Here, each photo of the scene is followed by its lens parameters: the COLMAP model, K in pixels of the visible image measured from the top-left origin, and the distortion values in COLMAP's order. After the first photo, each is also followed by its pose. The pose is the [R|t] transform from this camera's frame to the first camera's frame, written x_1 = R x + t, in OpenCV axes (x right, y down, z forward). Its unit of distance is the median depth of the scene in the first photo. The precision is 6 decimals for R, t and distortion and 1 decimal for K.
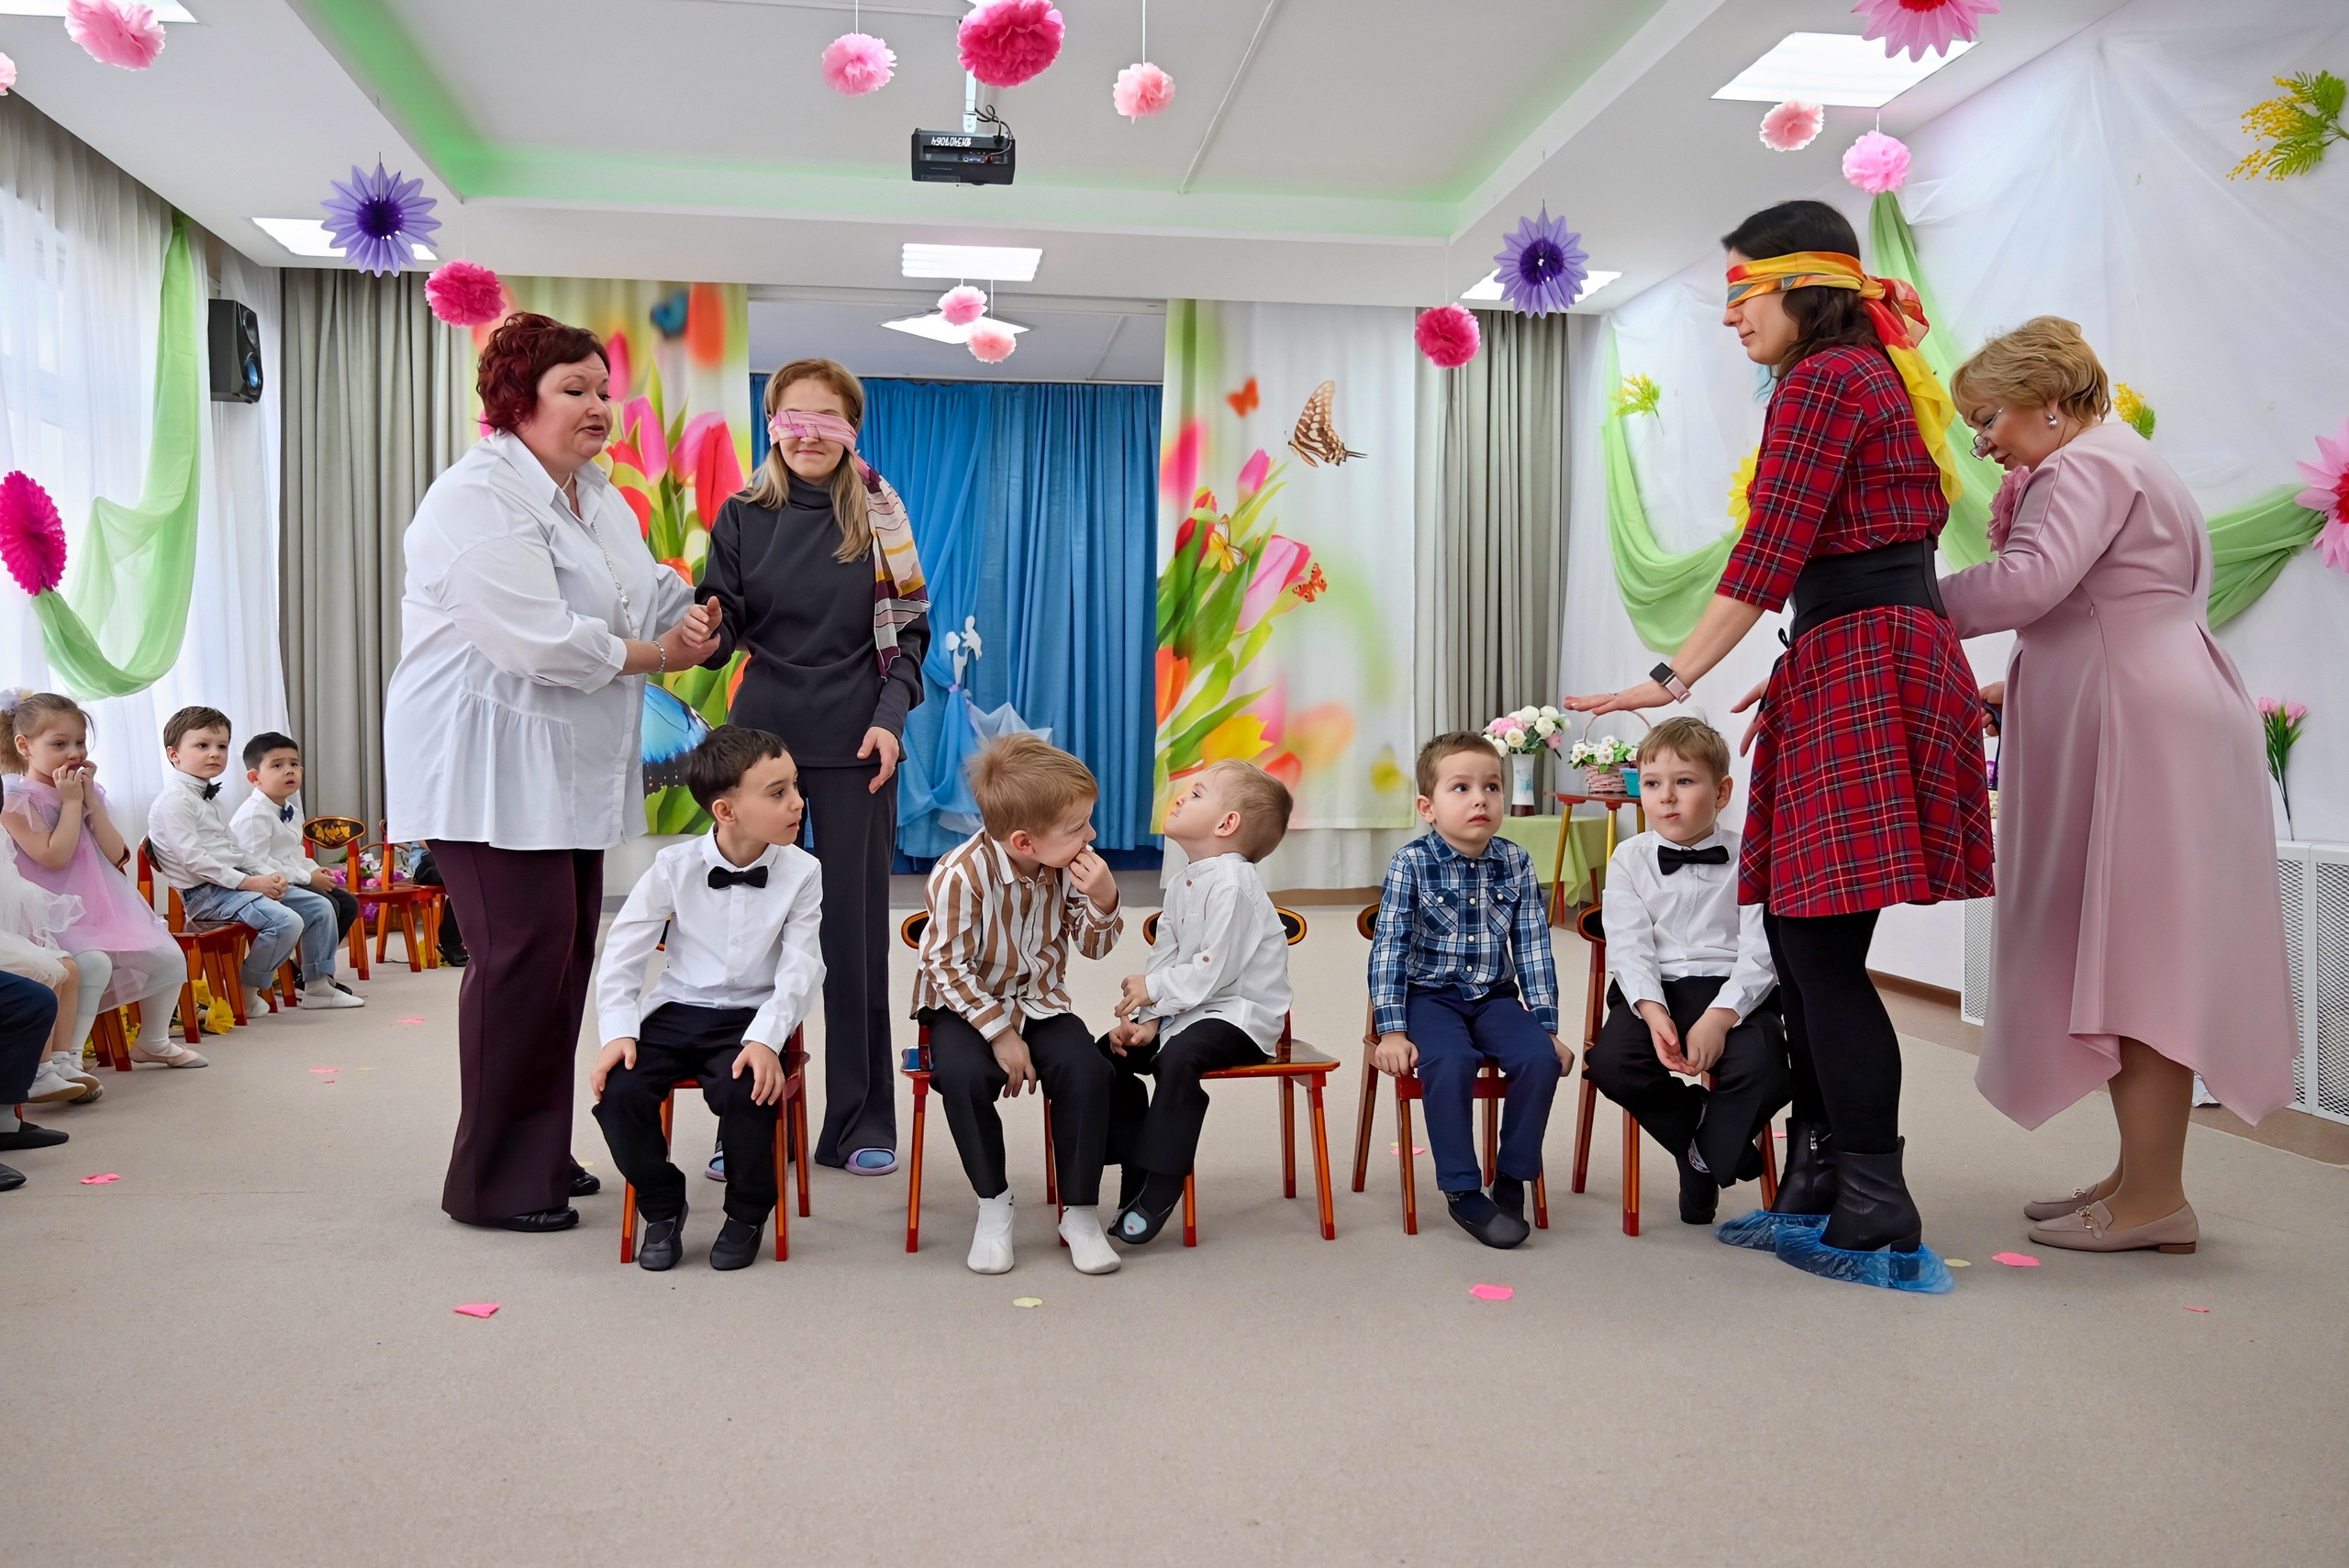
lens RADIAL K [[1846.3, 0, 1176.4], [0, 1846.3, 785.1], [0, 0, 1]] dist [-0.004804, 0.000655]
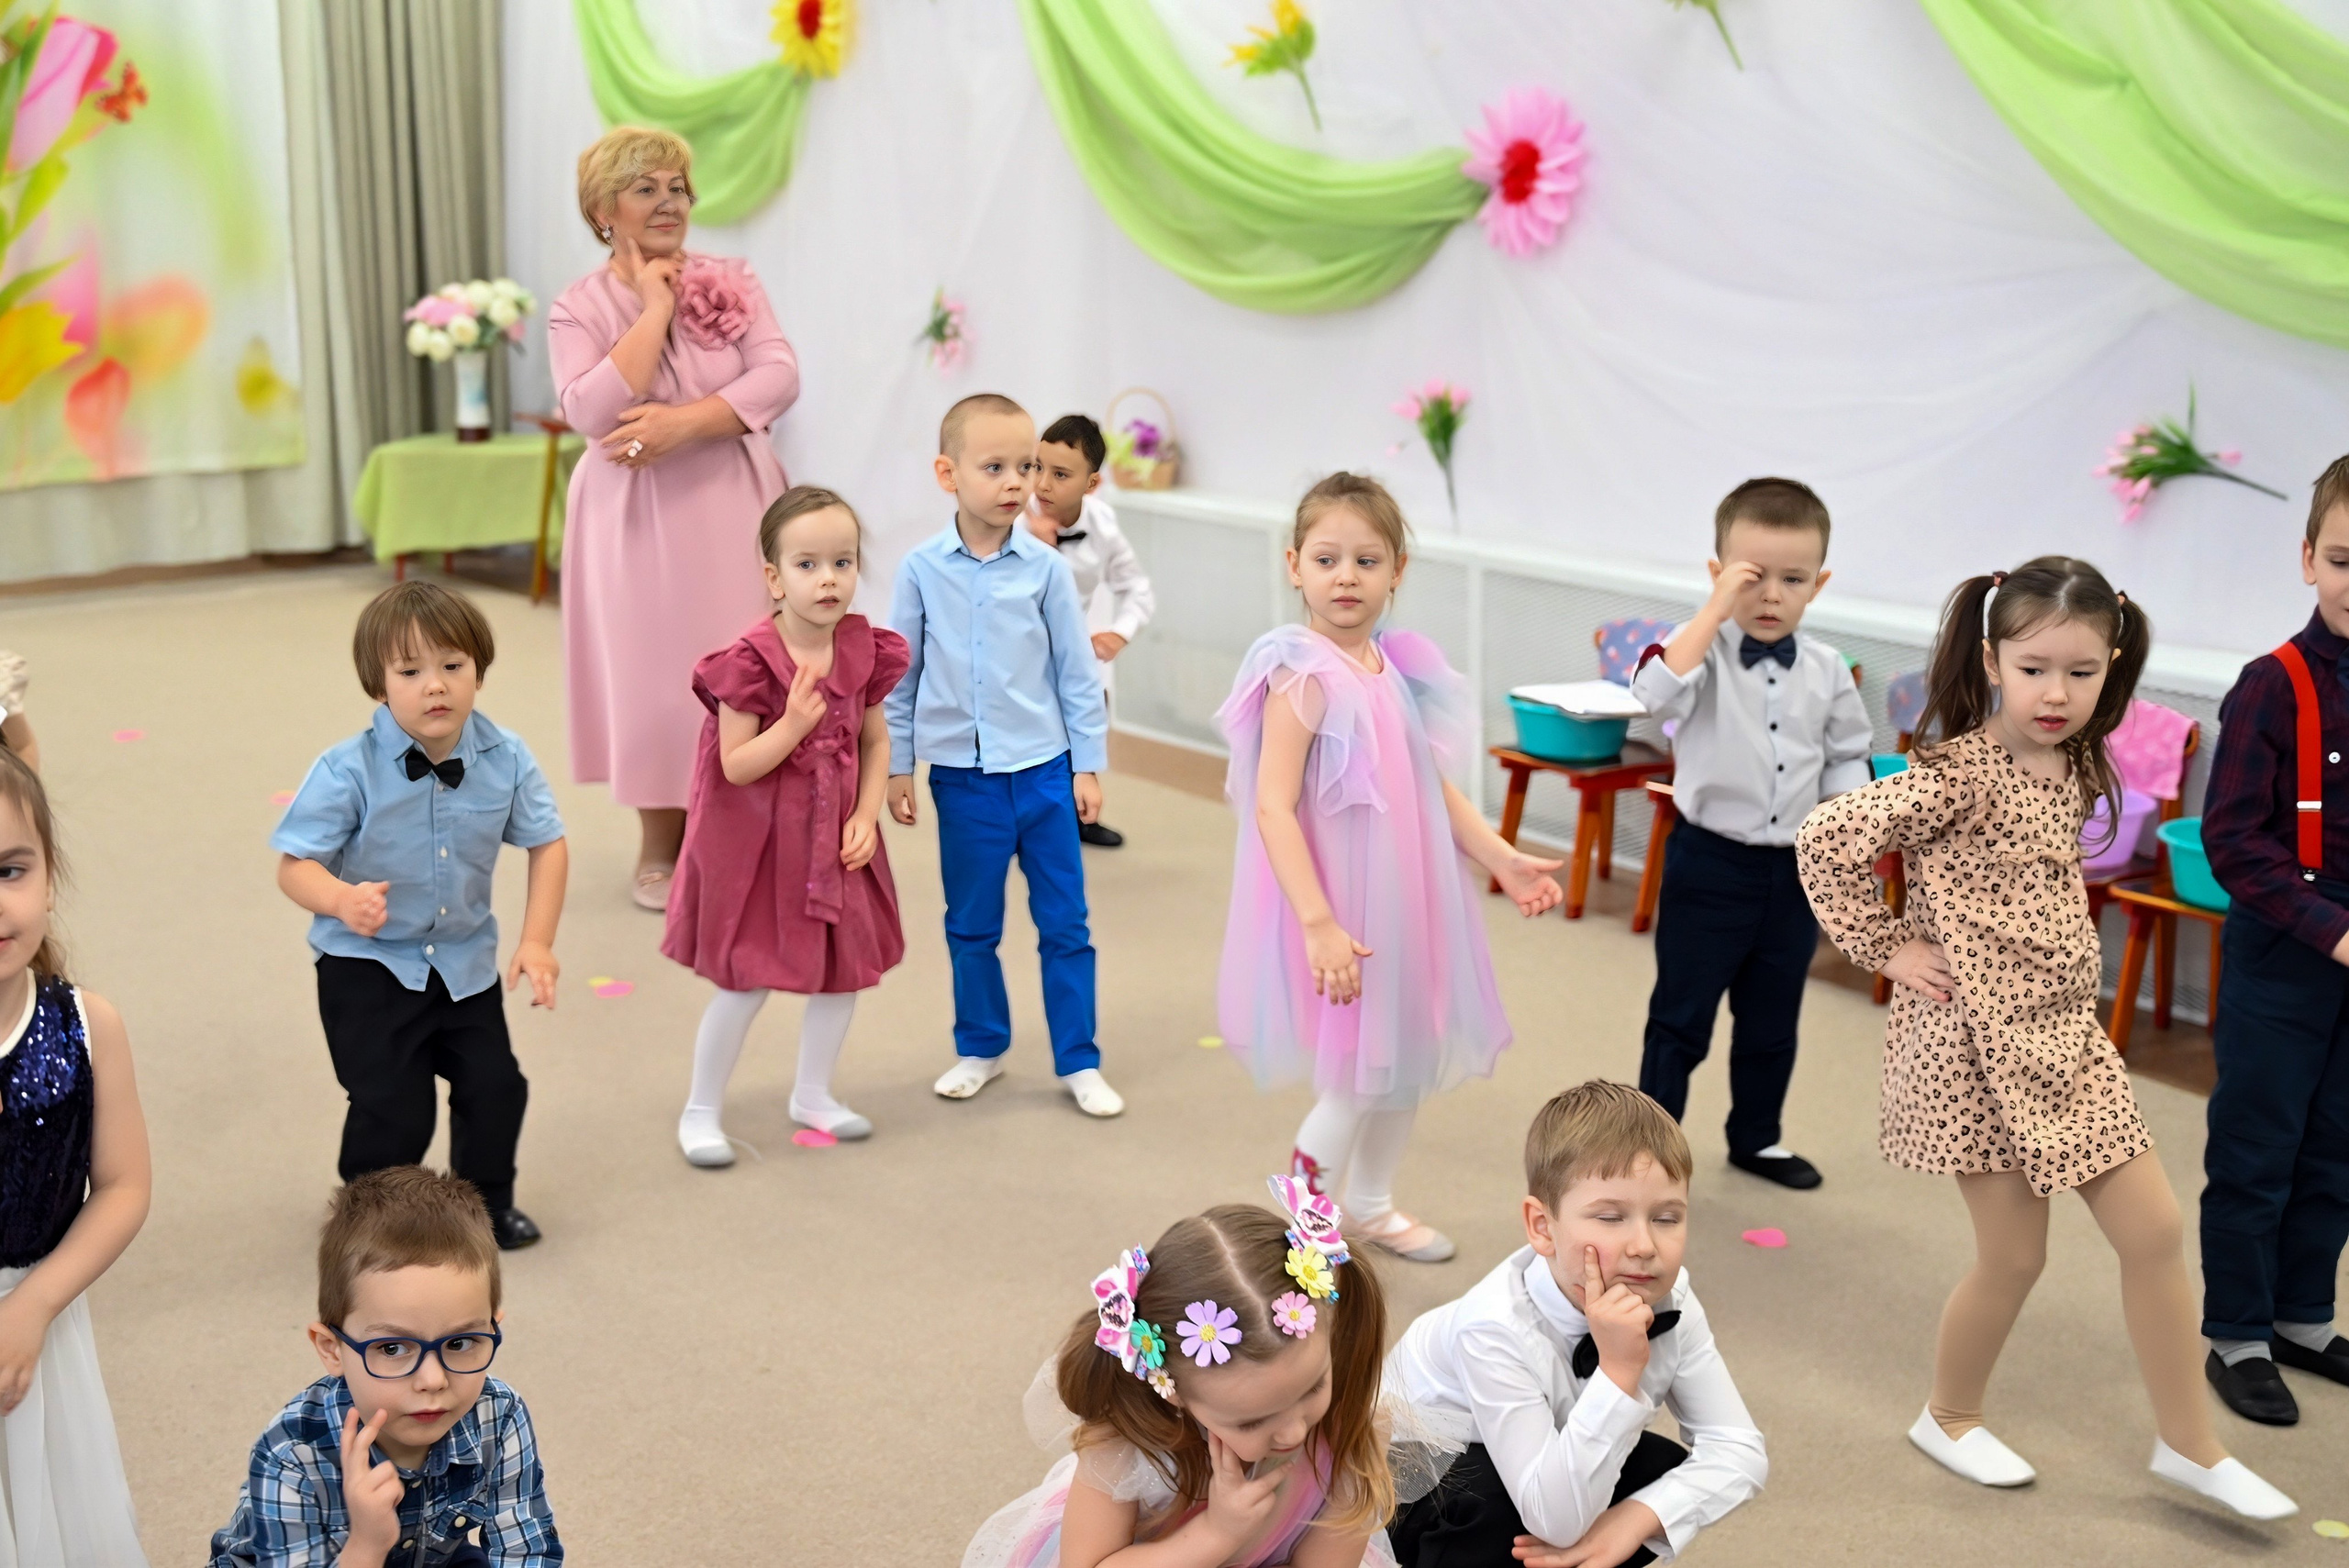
lens RADIAL K [[3189.8, 0, 1175.1], [0, 3189.8, 822.5], [0, 0, 1]] dist [0.005769, 0.030255]
pose [[0.884420, -0.107333, 0.454181, -0.139039], [0.016729, 0.979860, 0.198986, -0.077221], [-0.466391, -0.168389, 0.868403, -0.186260]]
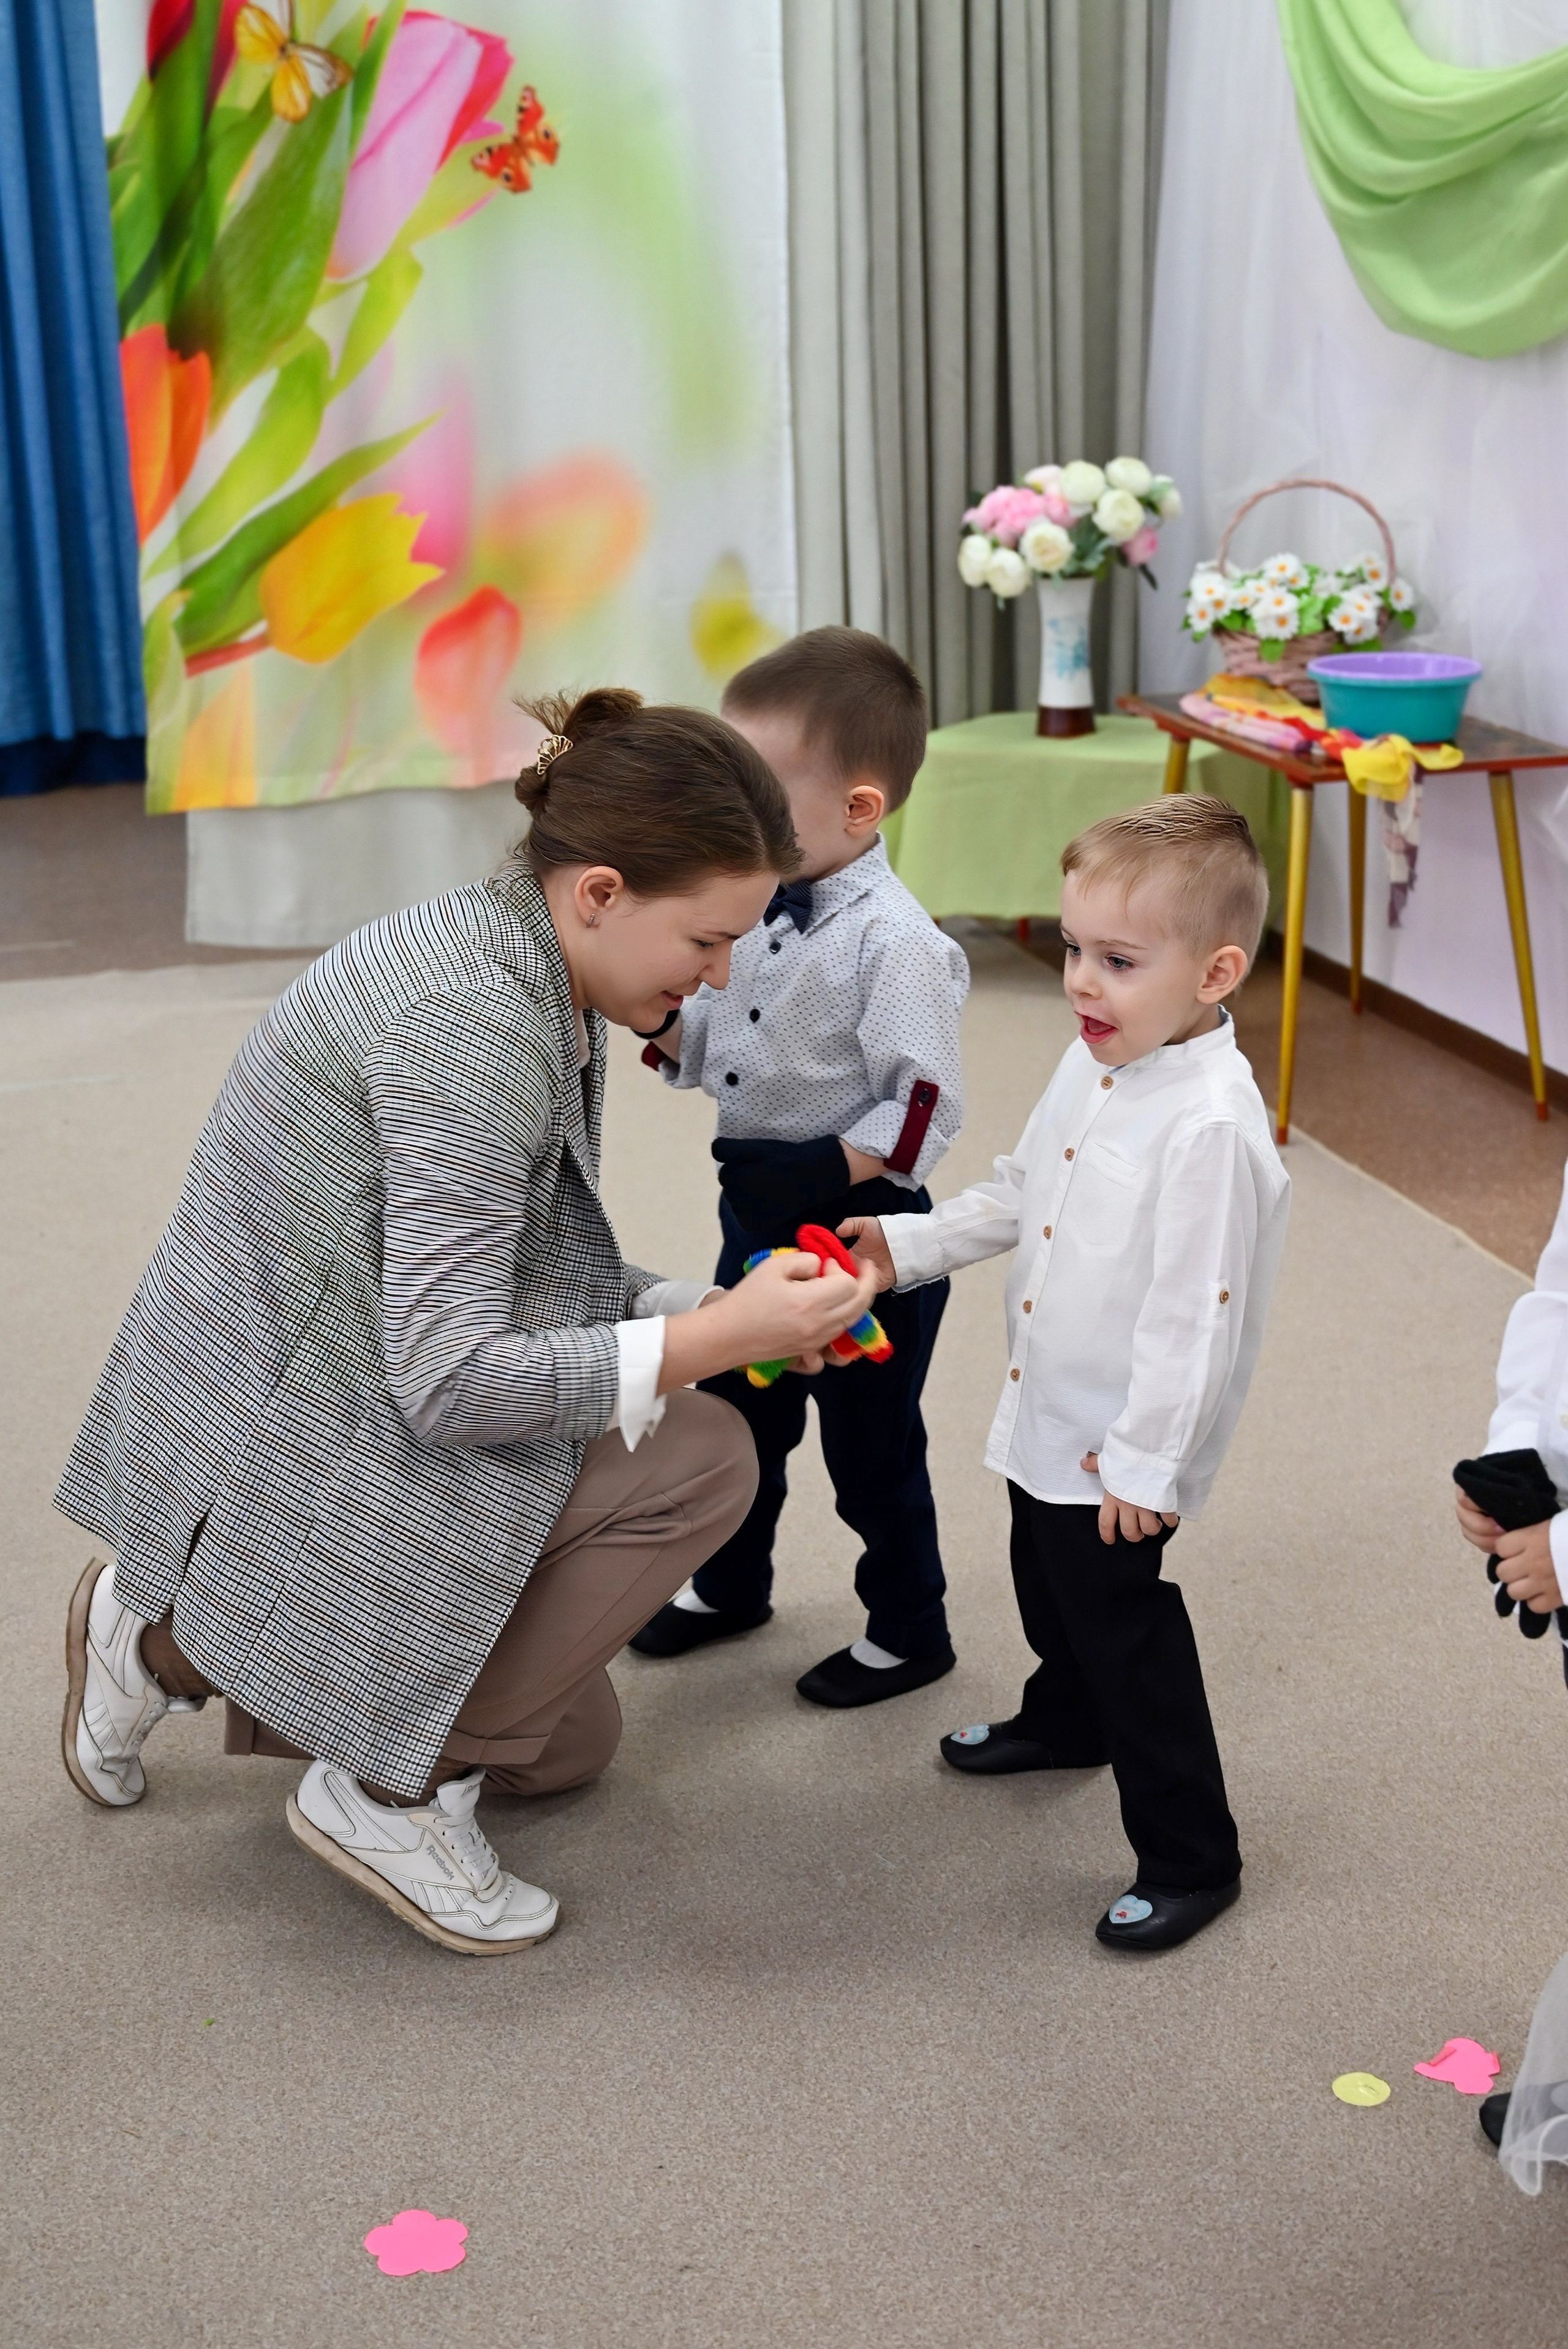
lens RADIAL K [[3050.0, 0, 812.6], [0, 3050.0, 1181.7], [0, 0, 1]] dist [-0.006614, 0.035862]
pose [[0.992677, -0.059402, 0.105187, 0.055392], [0.029554, 0.963706, 0.265324, -0.068684], [-0.117130, -0.260272, 0.958404, 0.333727]]
